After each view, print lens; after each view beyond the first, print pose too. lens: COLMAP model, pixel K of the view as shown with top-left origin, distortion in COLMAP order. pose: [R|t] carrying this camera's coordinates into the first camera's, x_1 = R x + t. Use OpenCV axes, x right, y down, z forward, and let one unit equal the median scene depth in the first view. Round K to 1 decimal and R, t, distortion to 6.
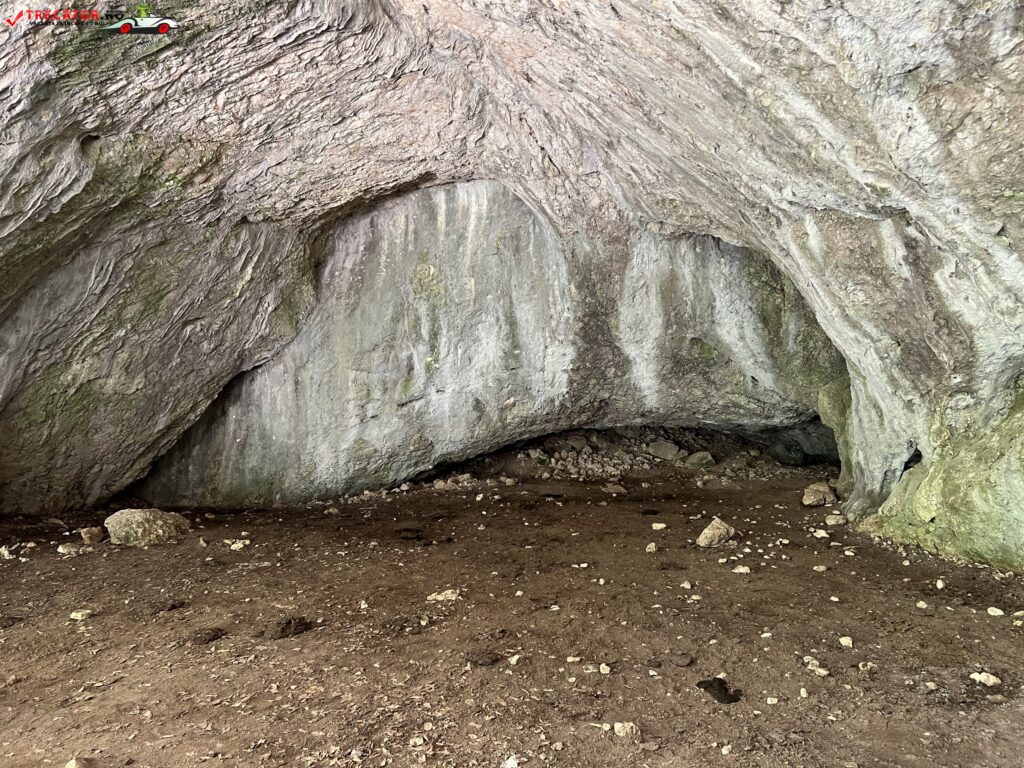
lens RADIAL K [[774.9, 0, 513.7], [0, 774.9, 383.1], [0, 0, 1]] dist [0.050445, -0.052058]
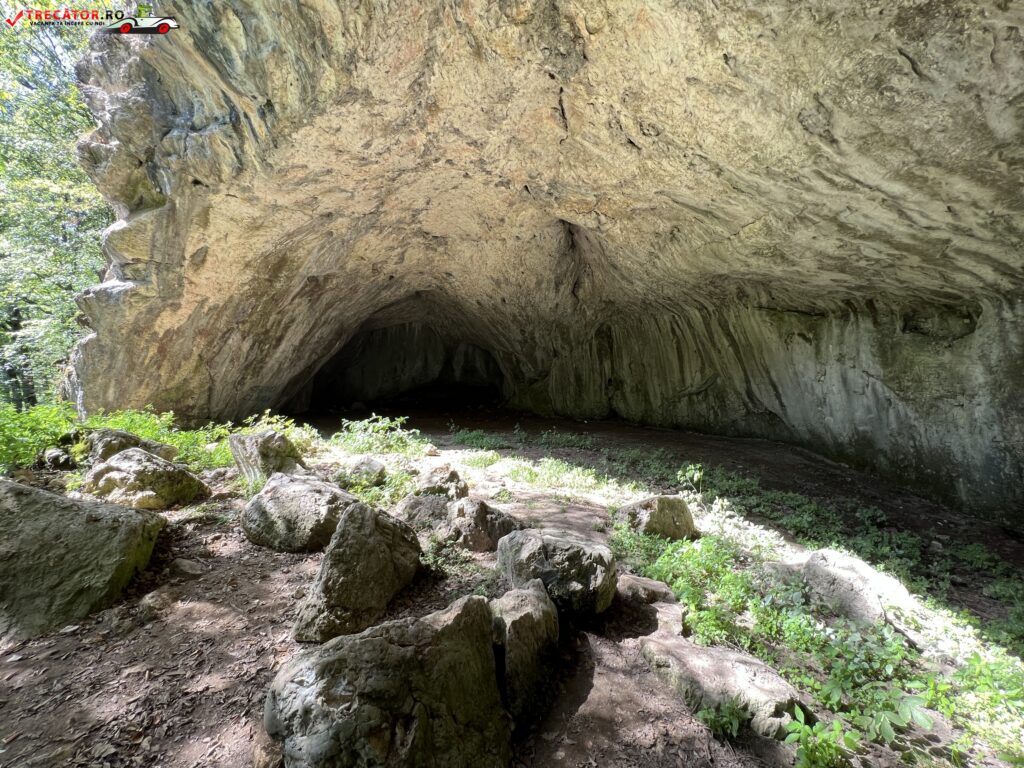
lens RADIAL K [[410.2, 0, 513.2], [0, 410.2, 383.0], [0, 0, 1]] dist [0.000185, 0.000773]
pose [[0.882641, 0.029076, 0.469148, -0.915507], [-0.060054, 0.996881, 0.051201, -0.135979], [-0.466196, -0.073367, 0.881634, -1.650086]]
